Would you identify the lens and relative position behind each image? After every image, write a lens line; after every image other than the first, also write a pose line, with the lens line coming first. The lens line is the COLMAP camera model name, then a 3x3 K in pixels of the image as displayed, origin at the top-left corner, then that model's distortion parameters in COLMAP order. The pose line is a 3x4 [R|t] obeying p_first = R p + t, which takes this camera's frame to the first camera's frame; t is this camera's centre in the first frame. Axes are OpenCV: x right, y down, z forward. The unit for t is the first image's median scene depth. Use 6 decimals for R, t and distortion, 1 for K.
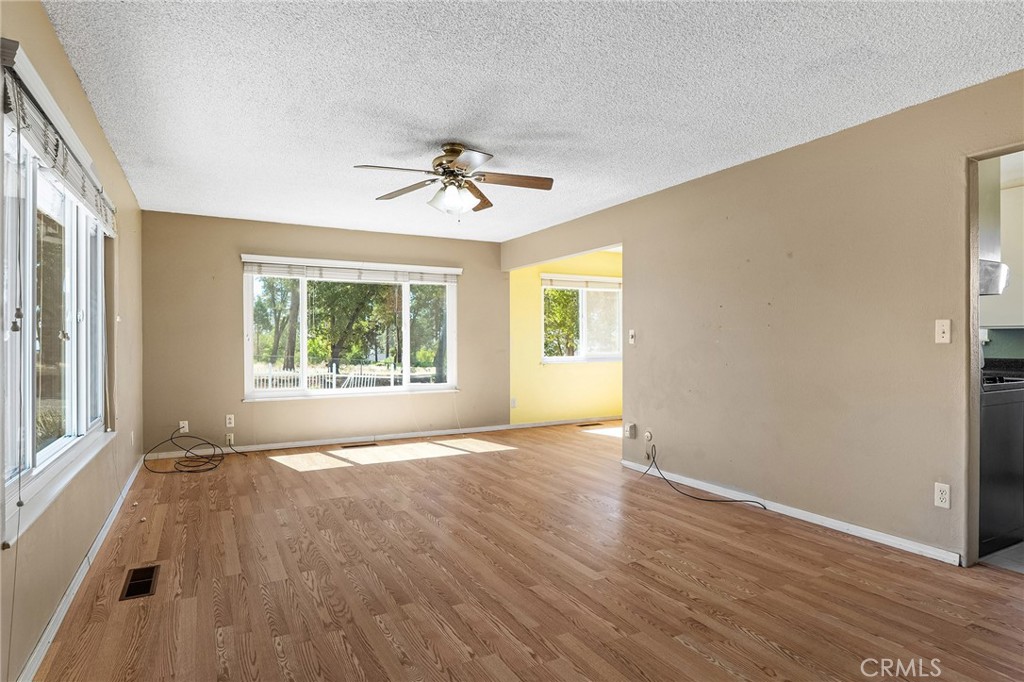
lens RADIAL K [[570.6, 0, 511.0], [0, 570.6, 336.0], [0, 0, 1]] dist [-0.003298, -0.000049]
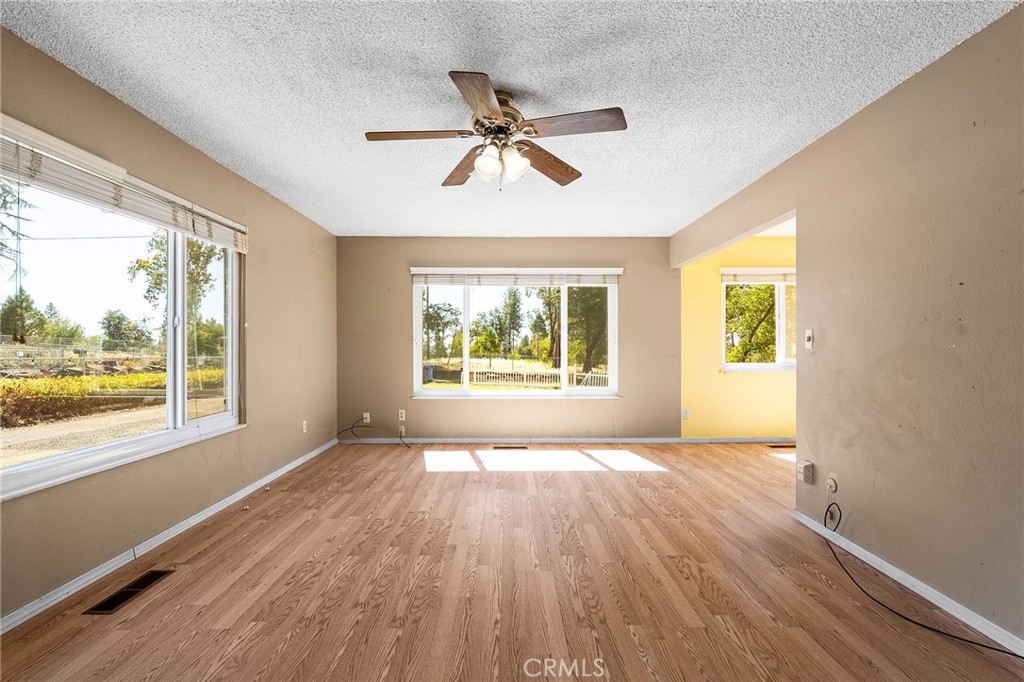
lens RADIAL K [[470.4, 0, 512.5], [0, 470.4, 343.7], [0, 0, 1]] dist [-0.002736, 0.000567]
pose [[0.883451, 0.000018, -0.468524, 0.228571], [0.002633, 0.999984, 0.005002, 0.004465], [0.468517, -0.005653, 0.883436, 0.450852]]
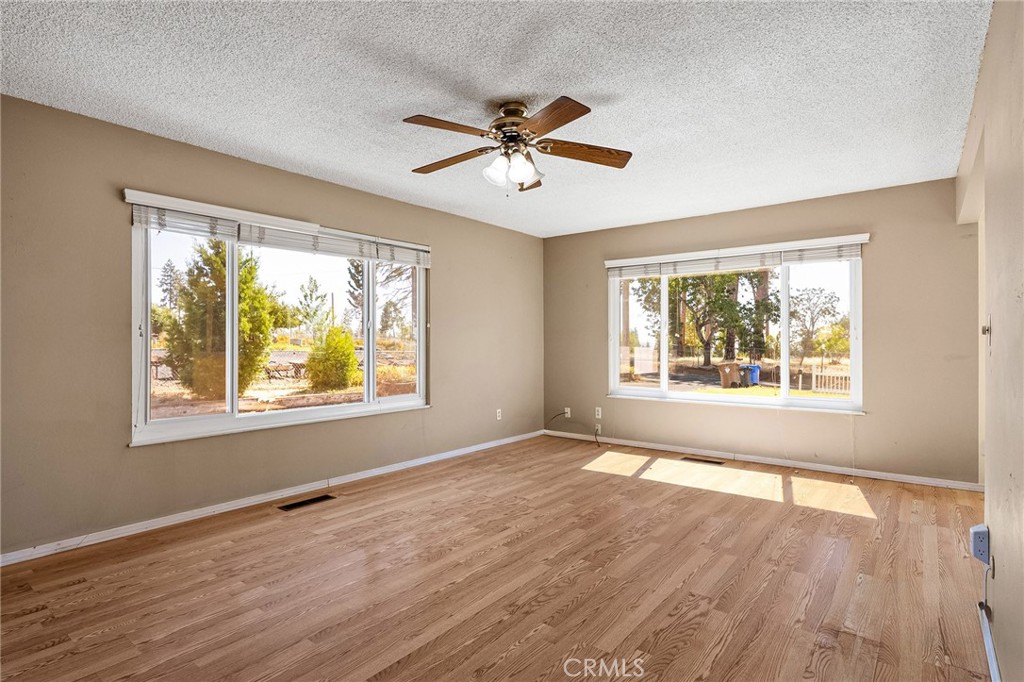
lens RADIAL K [[527.5, 0, 512.0], [0, 527.5, 341.0], [0, 0, 1]] dist [-0.002060, -0.001464]
pose [[0.396036, -0.000077, -0.918235, 0.626093], [0.008828, 0.999954, 0.003724, 0.005828], [0.918193, -0.009581, 0.396018, 0.716452]]
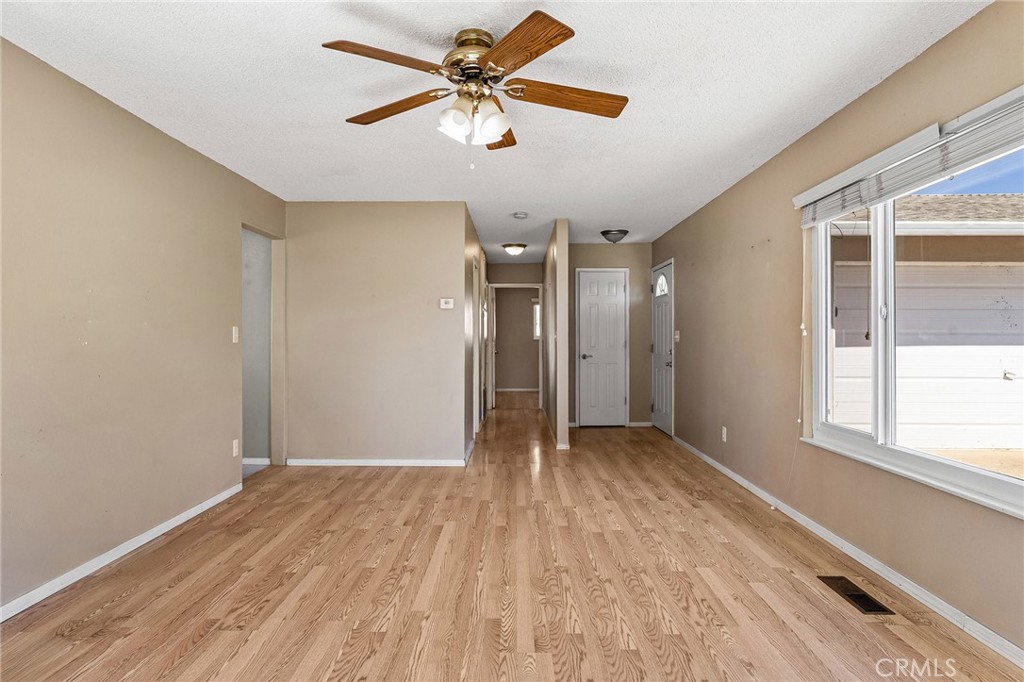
lens RADIAL K [[570.6, 0, 511.0], [0, 570.6, 336.0], [0, 0, 1]] dist [-0.003298, -0.000049]
pose [[-0.875110, 0.005707, 0.483890, -0.462004], [-0.001217, 0.999901, -0.013993, 0.011686], [-0.483923, -0.012835, -0.875017, 1.593706]]
